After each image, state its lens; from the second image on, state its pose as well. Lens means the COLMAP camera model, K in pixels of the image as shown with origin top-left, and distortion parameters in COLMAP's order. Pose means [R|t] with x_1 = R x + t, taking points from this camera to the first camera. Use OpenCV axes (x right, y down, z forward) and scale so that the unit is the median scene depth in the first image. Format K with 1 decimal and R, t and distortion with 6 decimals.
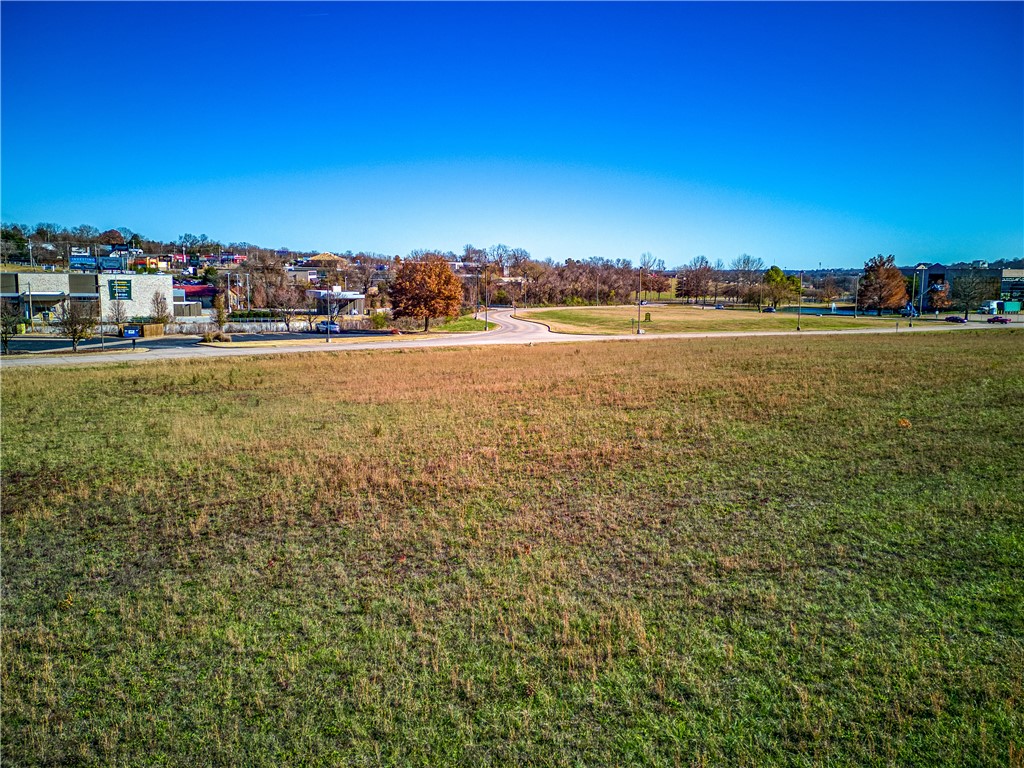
lens RADIAL K [[948.4, 0, 512.0], [0, 948.4, 384.0], [0, 0, 1]] dist [0.135321, -0.200626]
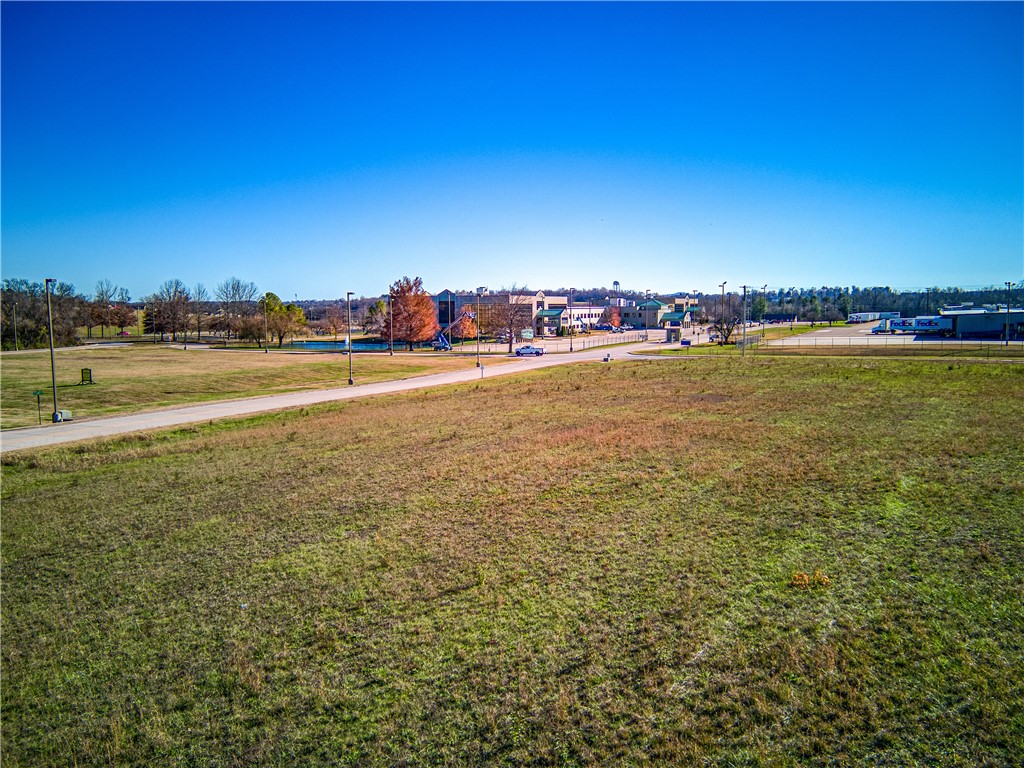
lens RADIAL K [[784.1, 0, 512.0], [0, 784.1, 384.0], [0, 0, 1]] dist [0.092083, -0.101243]
pose [[0.826740, -0.070732, 0.558121, 0.057726], [0.080646, 0.996719, 0.006856, -0.031903], [-0.556775, 0.039342, 0.829731, 0.315429]]
